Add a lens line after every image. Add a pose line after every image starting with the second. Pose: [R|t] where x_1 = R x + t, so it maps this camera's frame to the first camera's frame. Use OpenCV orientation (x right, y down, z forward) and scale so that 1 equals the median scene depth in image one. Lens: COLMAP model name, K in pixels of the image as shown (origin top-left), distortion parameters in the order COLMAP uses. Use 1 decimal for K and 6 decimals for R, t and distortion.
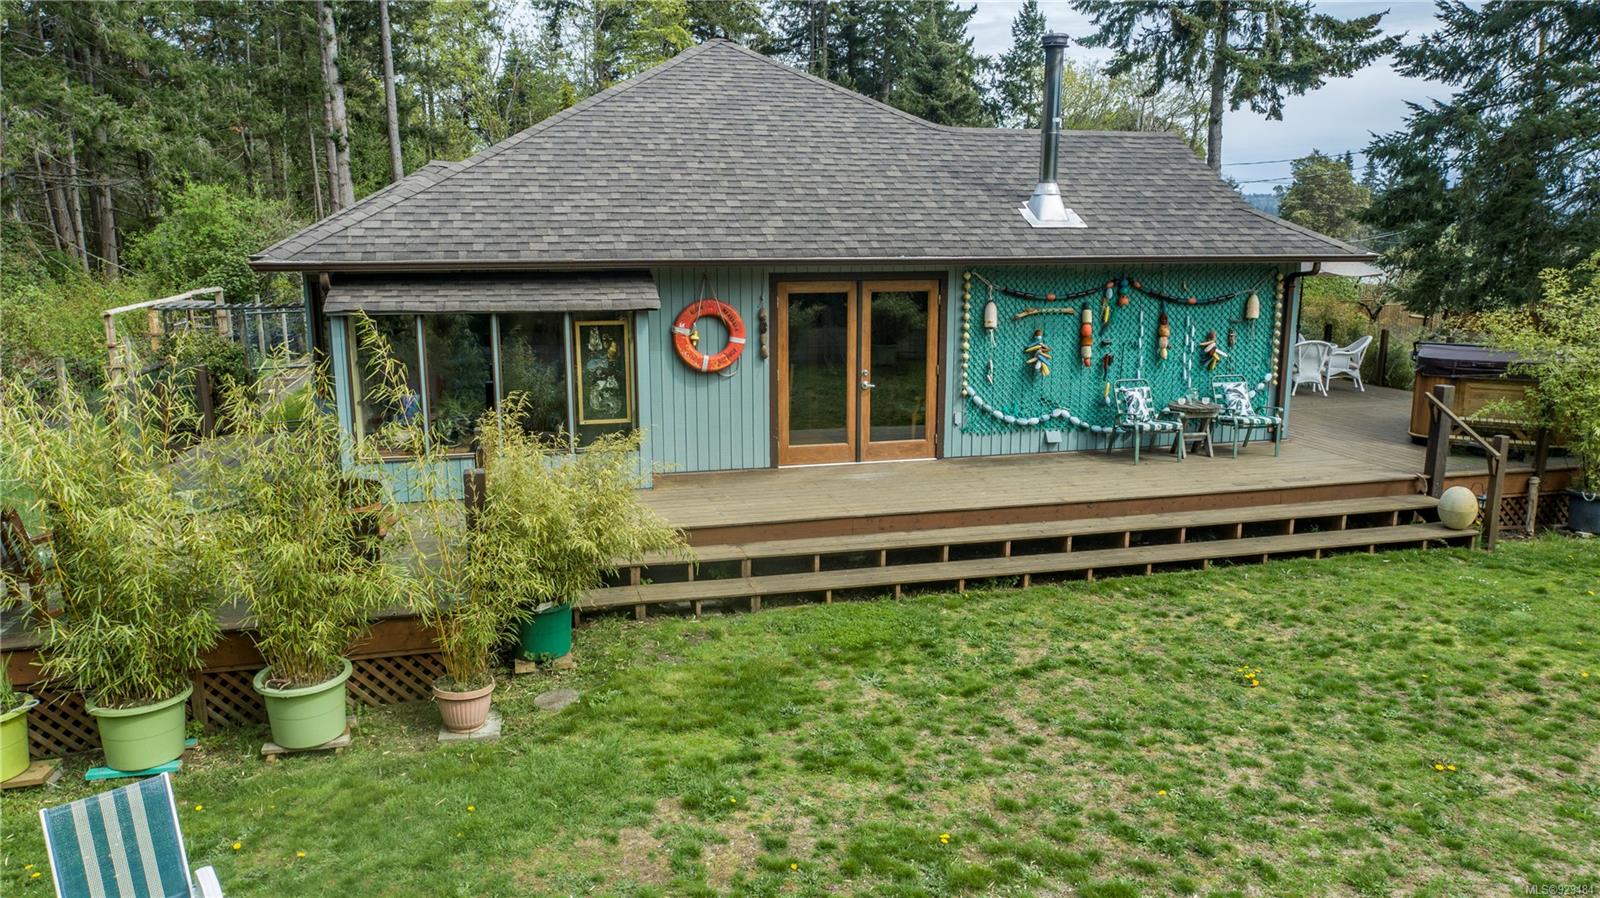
lens RADIAL K [[1104.0, 0, 802.5], [0, 1104.0, 443.4], [0, 0, 1]] dist [-0.004071, 0.007082]
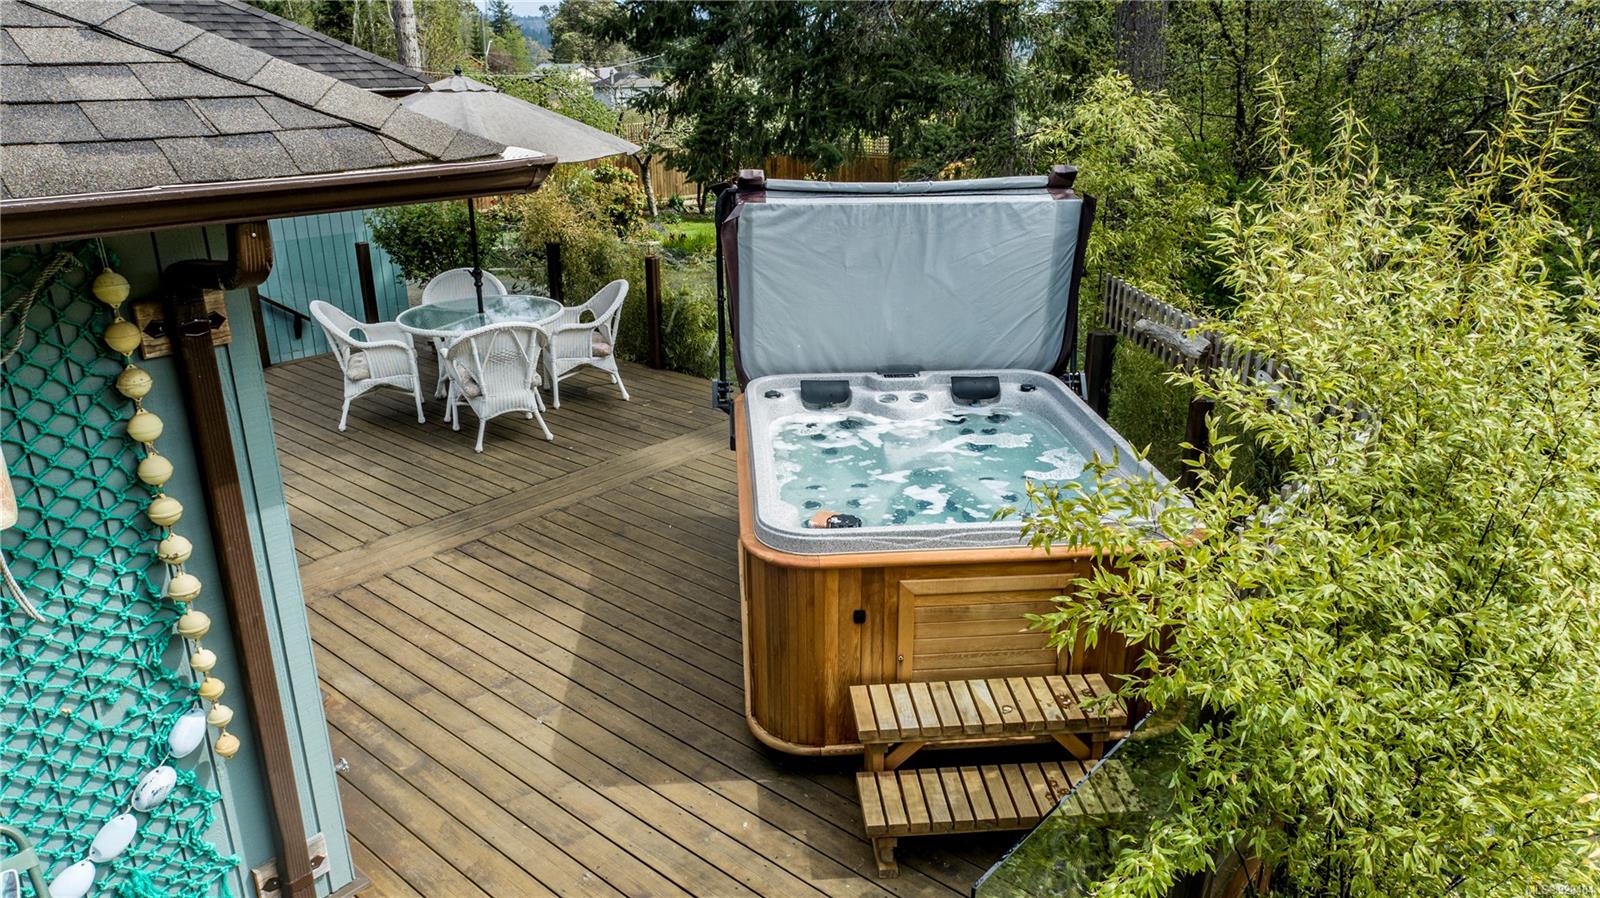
lens RADIAL K [[1104.0, 0, 791.2], [0, 1104.0, 441.7], [0, 0, 1]] dist [-0.004071, 0.007082]
pose [[0.826991, -0.189421, 0.529345, 0.236120], [0.110193, 0.977883, 0.177773, -0.081357], [-0.551311, -0.088686, 0.829573, 0.428135]]
